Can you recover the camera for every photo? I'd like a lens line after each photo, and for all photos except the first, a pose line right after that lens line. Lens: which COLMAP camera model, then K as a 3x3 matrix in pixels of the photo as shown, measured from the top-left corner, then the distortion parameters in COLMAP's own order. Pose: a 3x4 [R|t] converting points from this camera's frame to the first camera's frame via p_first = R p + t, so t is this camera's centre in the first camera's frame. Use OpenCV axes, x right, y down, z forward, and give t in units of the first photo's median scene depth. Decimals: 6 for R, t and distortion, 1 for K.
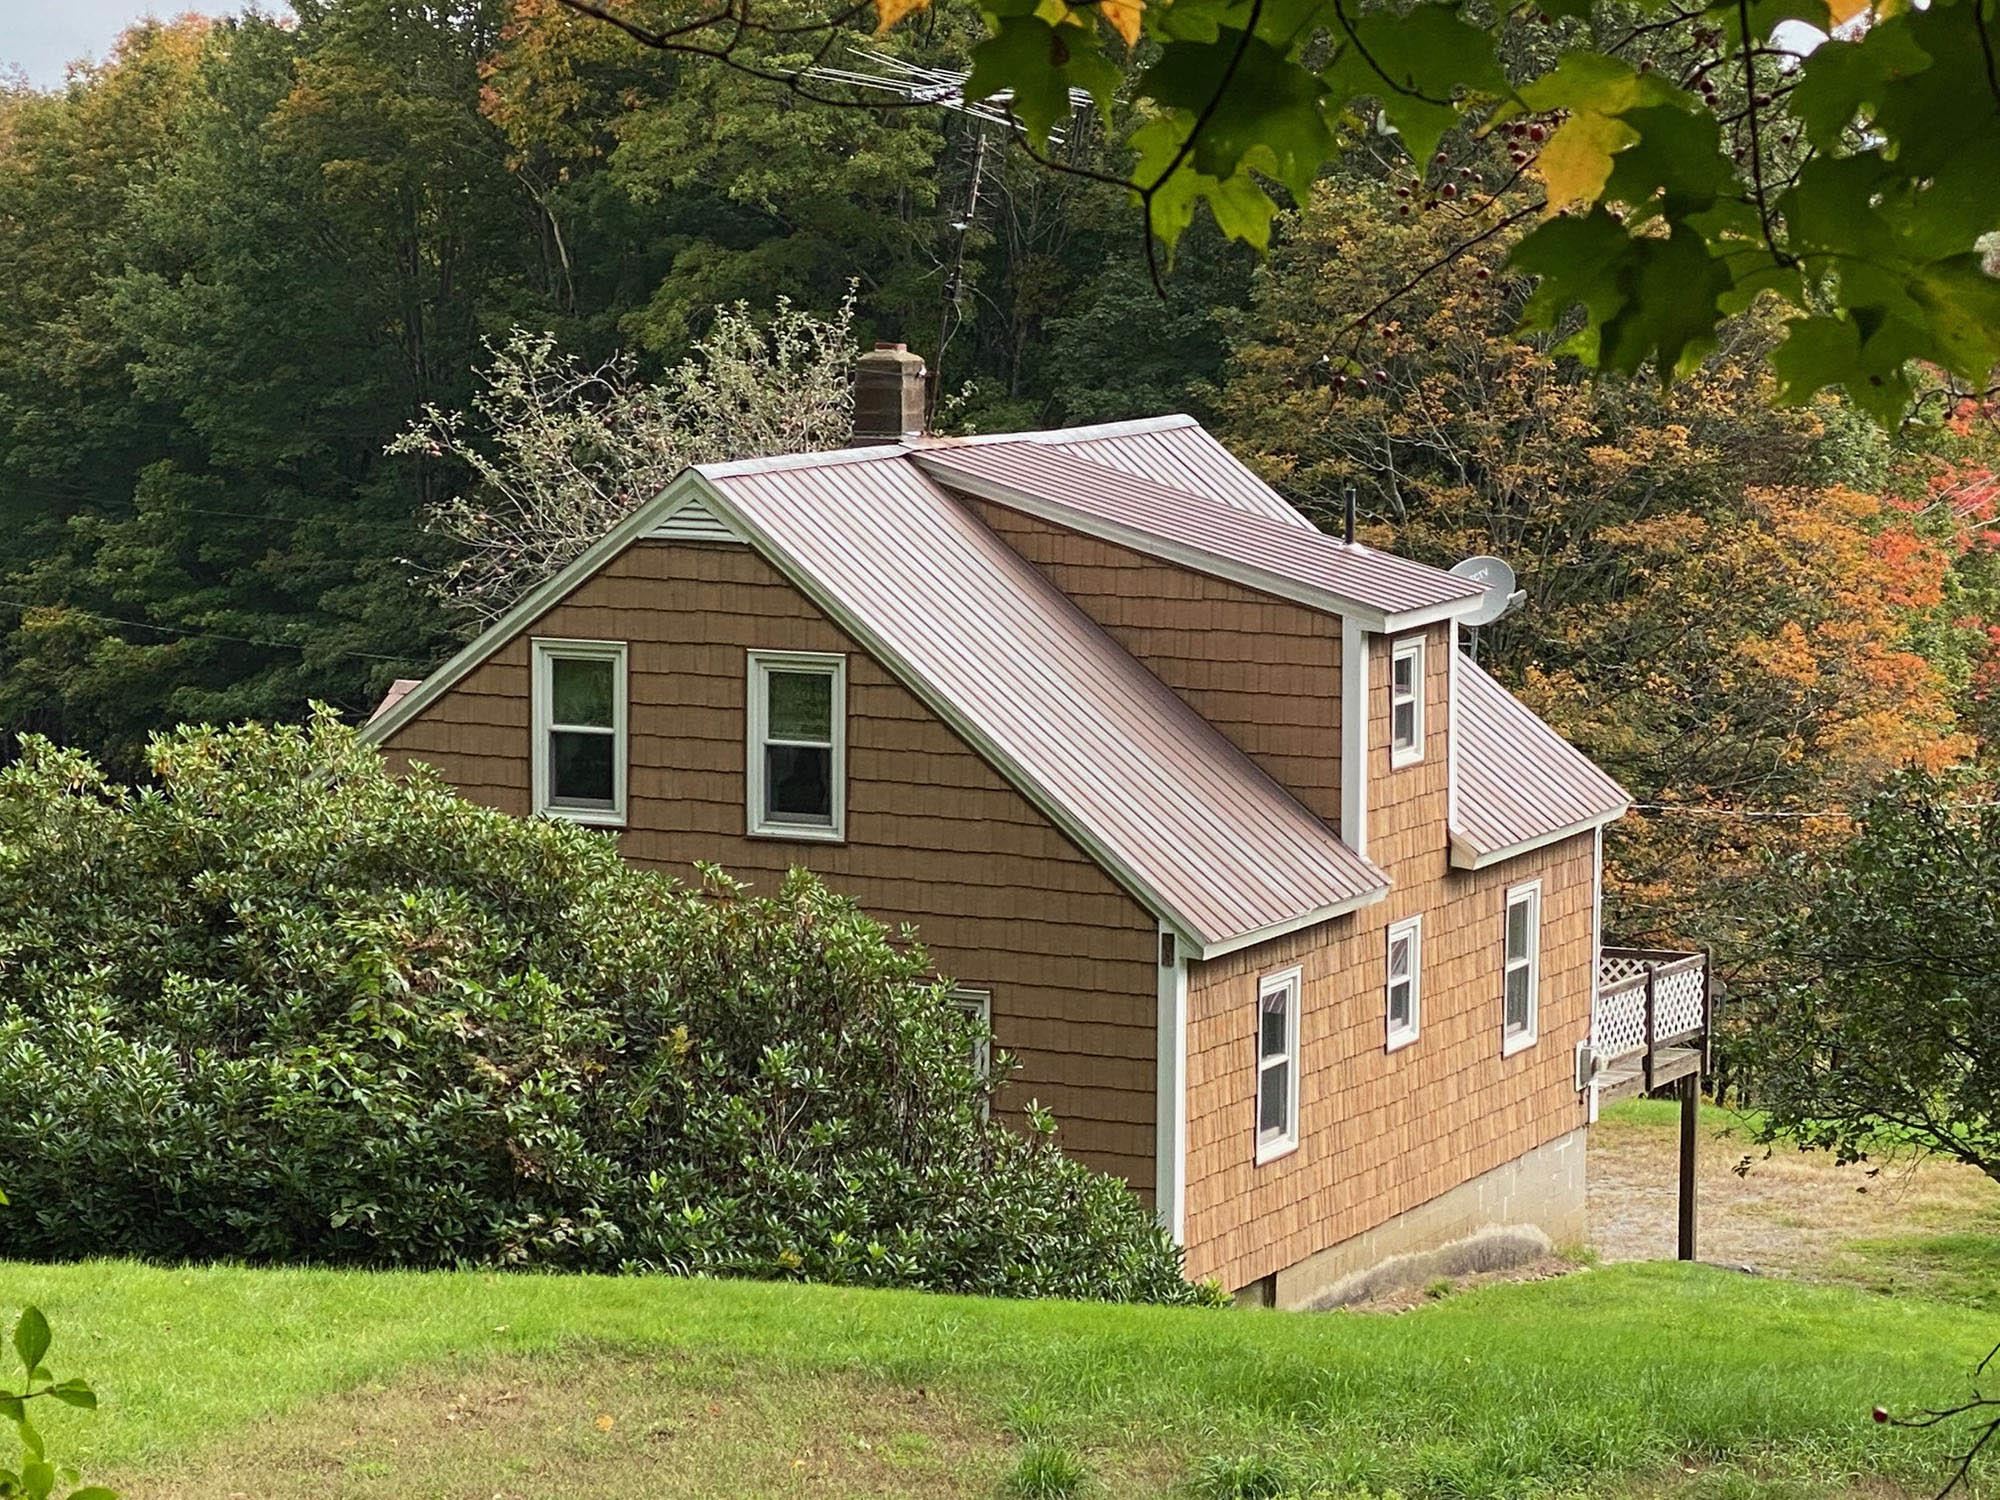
lens RADIAL K [[5594.2, 0, 1002.8], [0, 5594.2, 751.0], [0, 0, 1]] dist [0.186465, 0.000000]
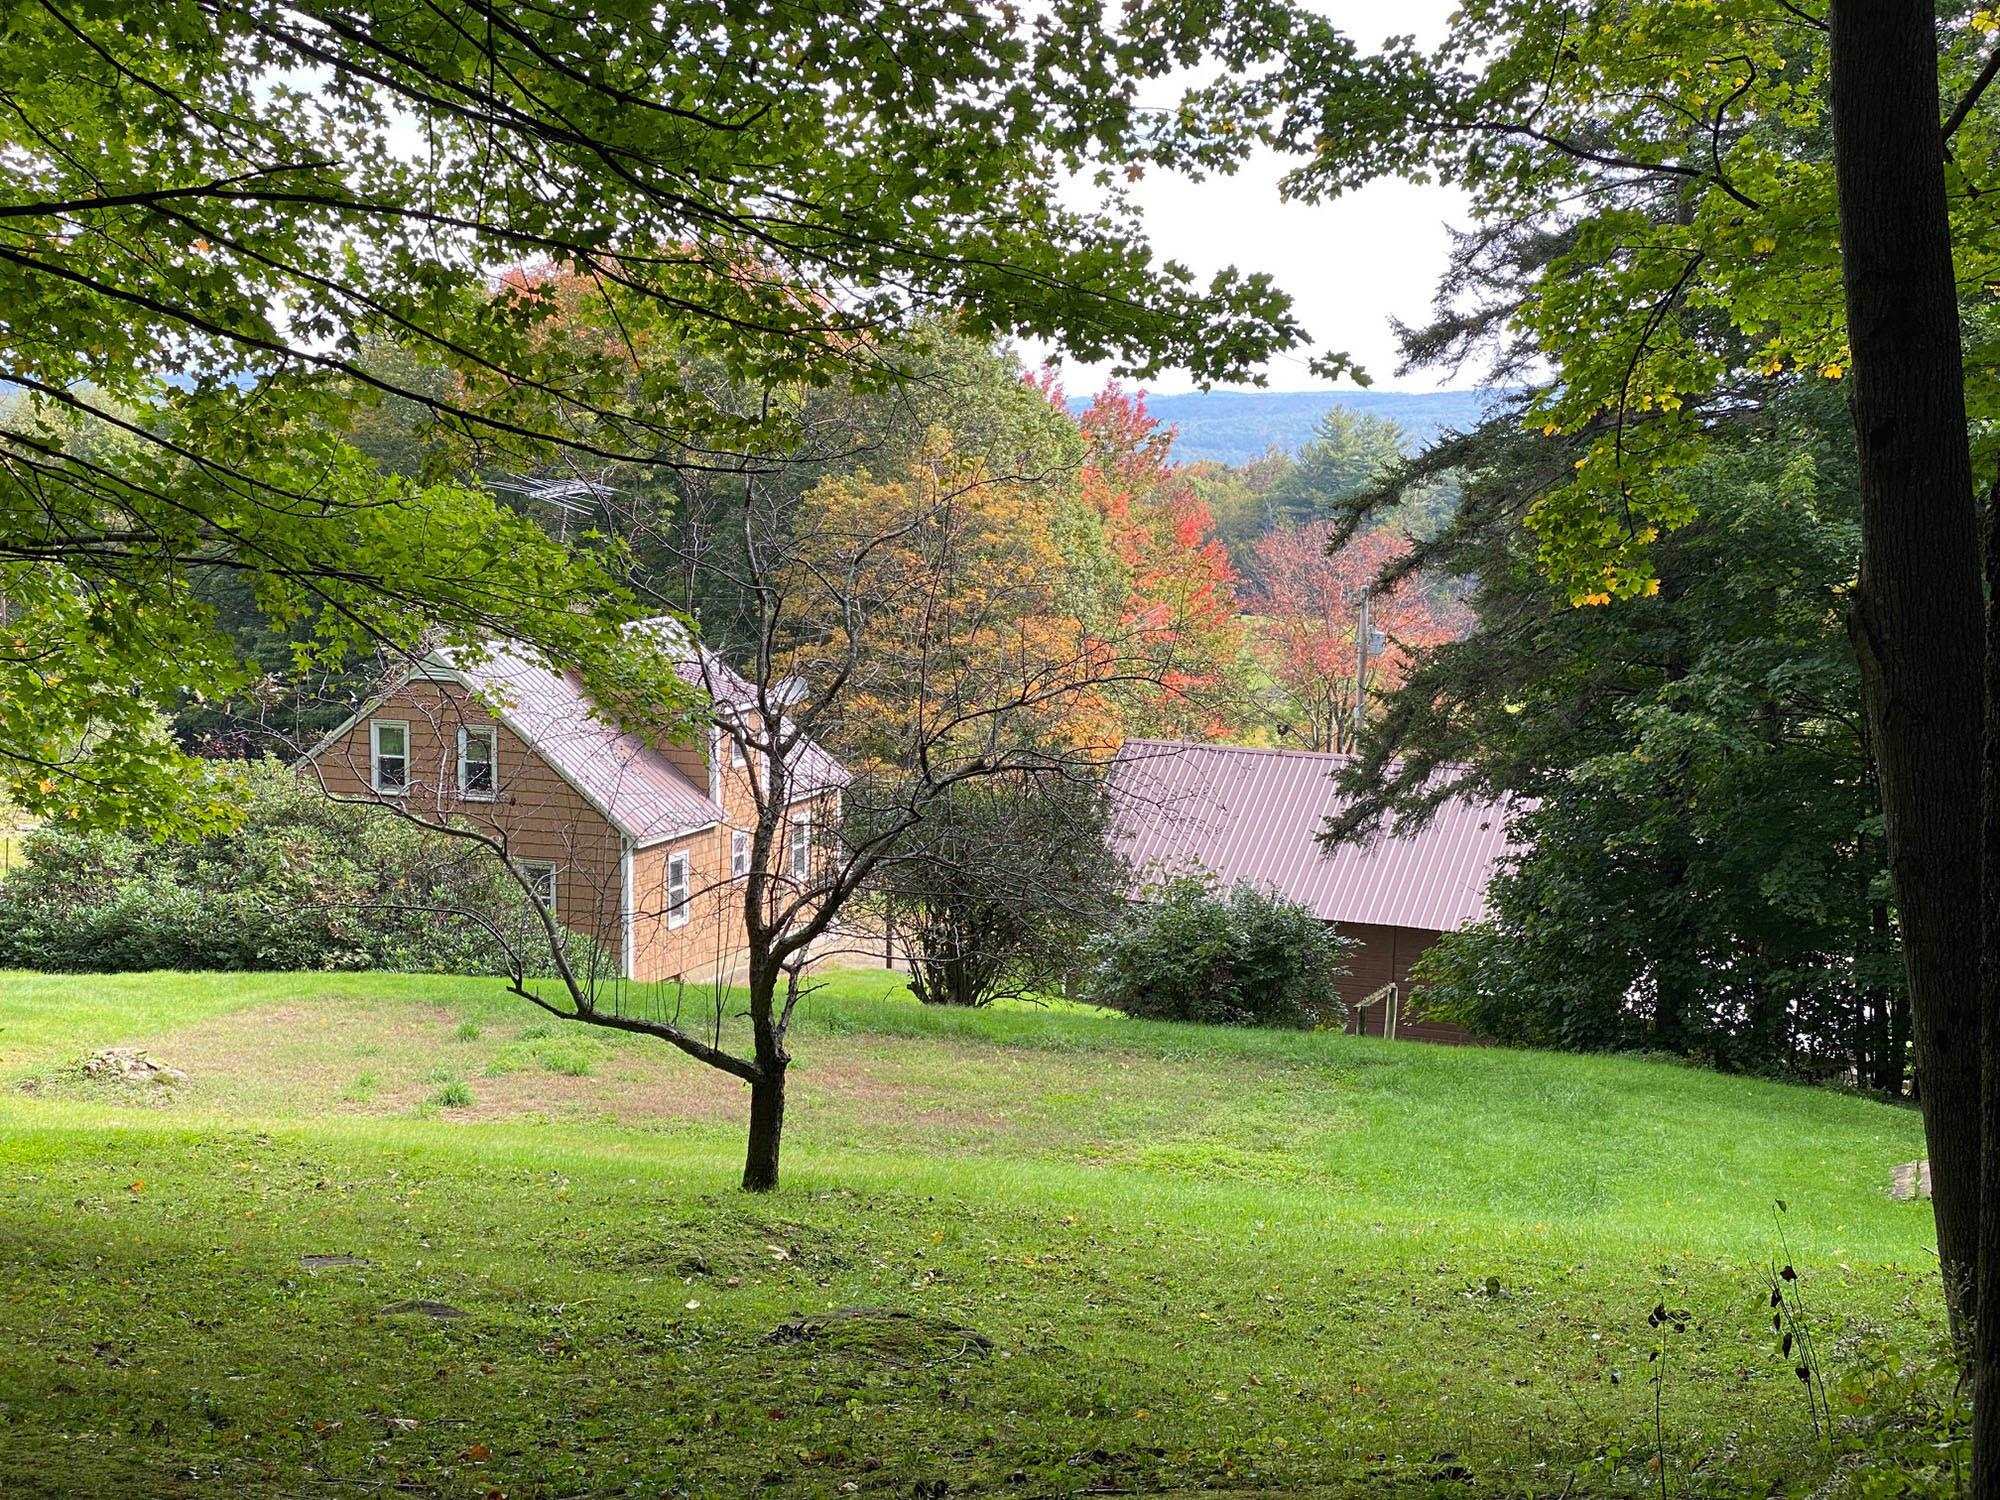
lens RADIAL K [[3019.6, 0, 999.7], [0, 3019.6, 749.0], [0, 0, 1]] dist [0.203502, 0.000000]
pose [[0.998010, -0.009437, 0.062354, 0.130688], [0.008757, 0.999899, 0.011169, -0.024052], [-0.062453, -0.010601, 0.997992, -0.419816]]
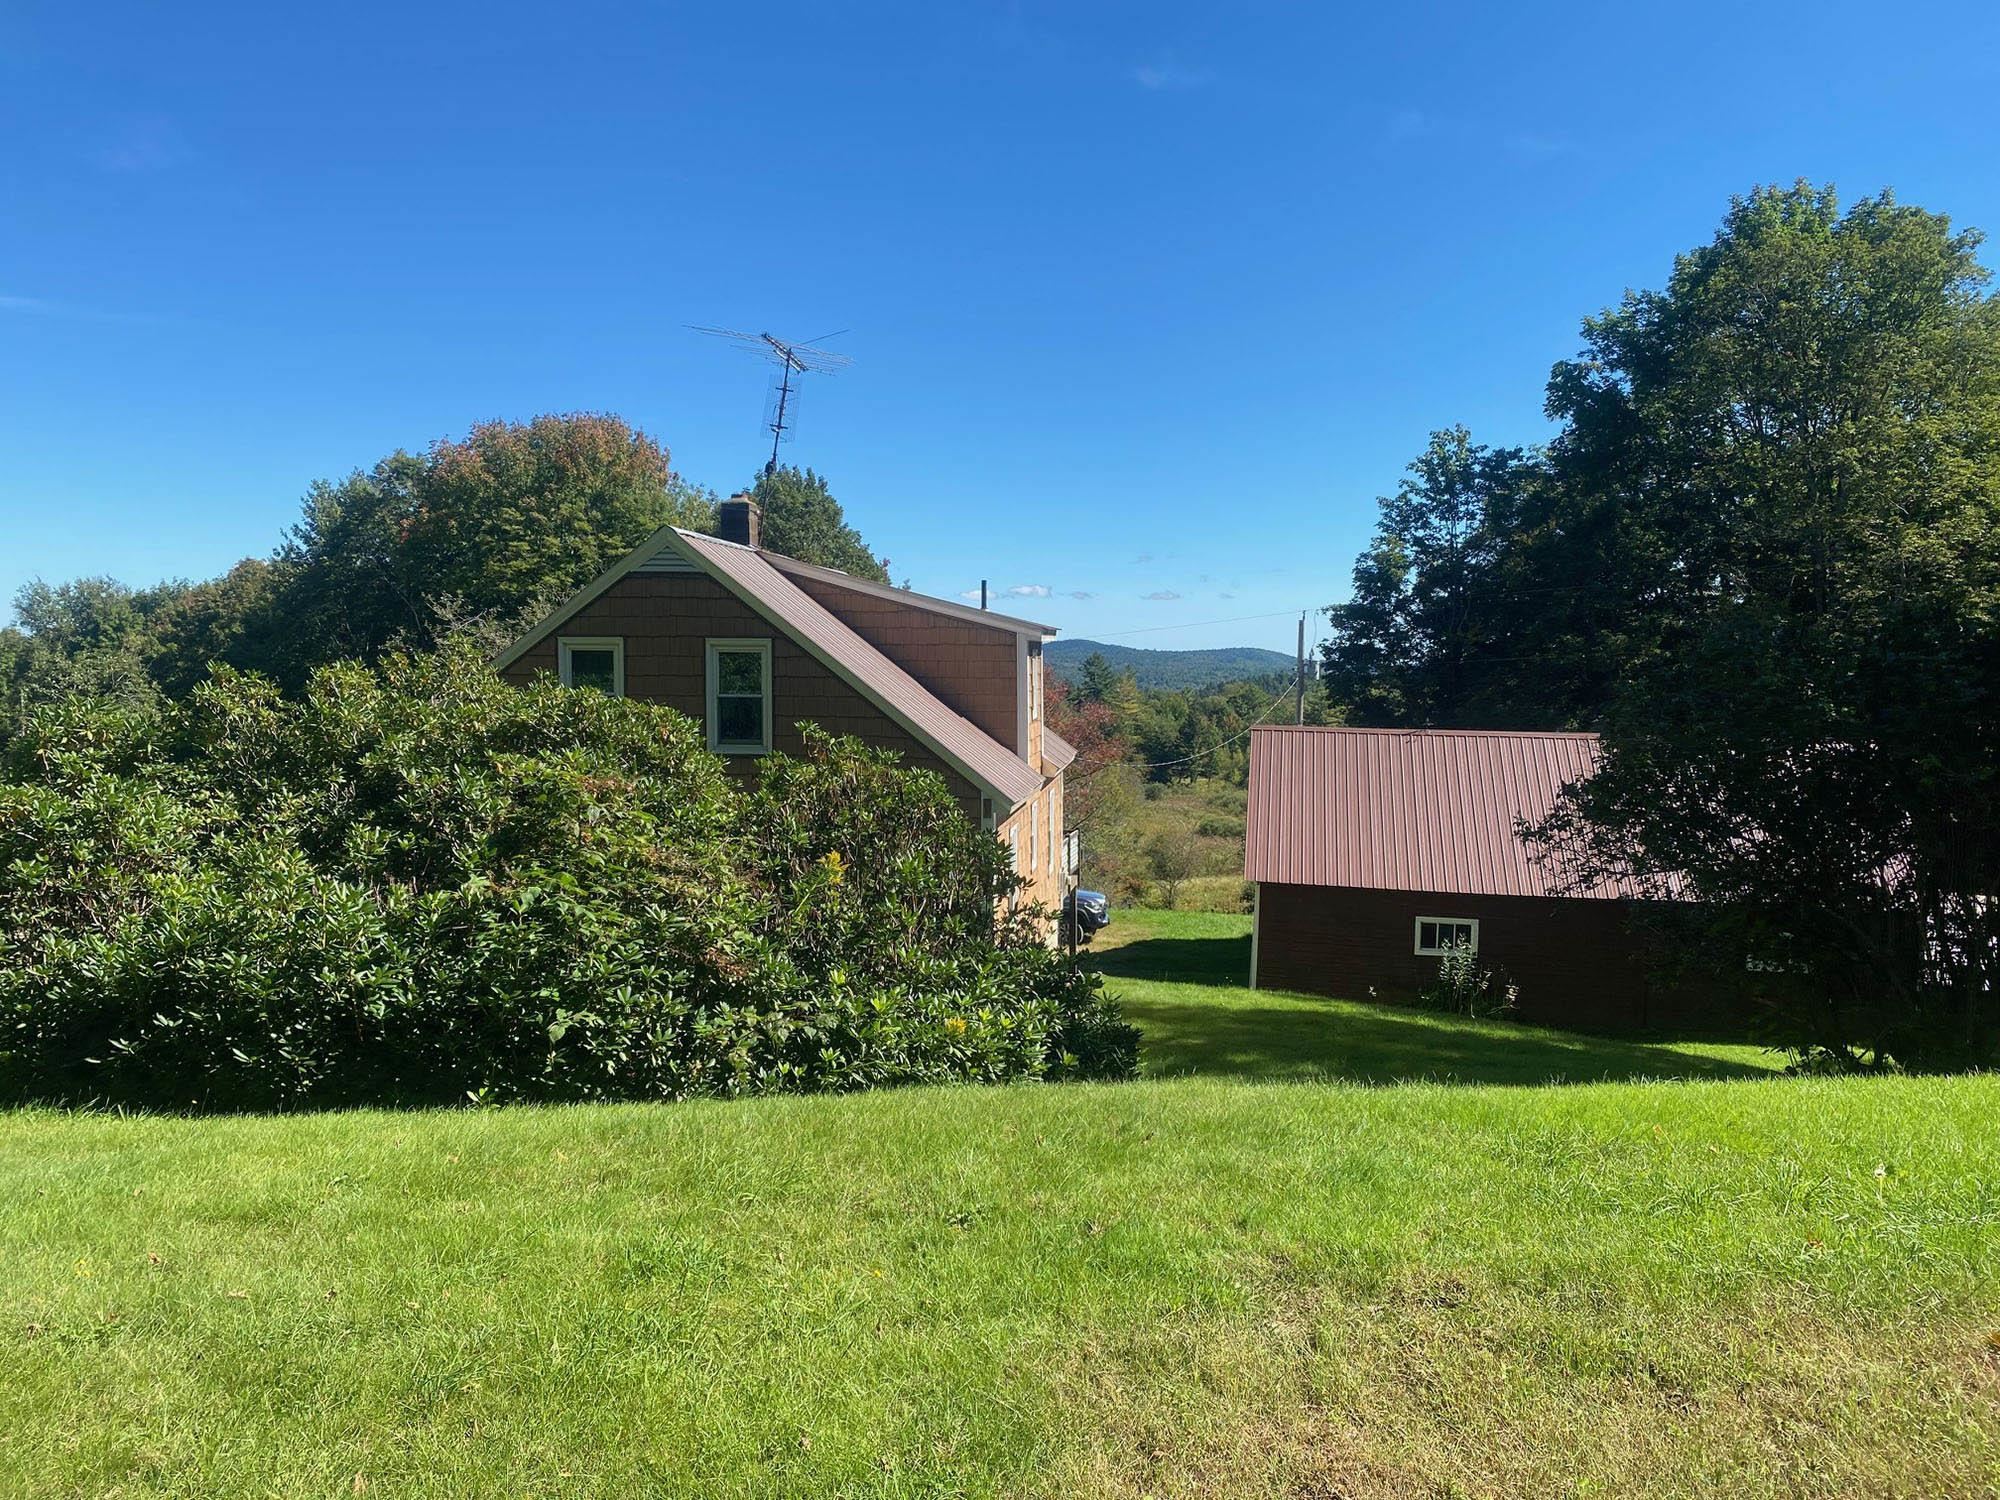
lens RADIAL K [[1510.7, 0, 985.8], [0, 1510.7, 762.6], [0, 0, 1]] dist [0.060441, -0.060405]
pose [[0.953461, -0.024657, 0.300508, -0.119879], [0.037669, 0.998583, -0.037584, 0.043998], [-0.299155, 0.047155, 0.953039, 0.670263]]
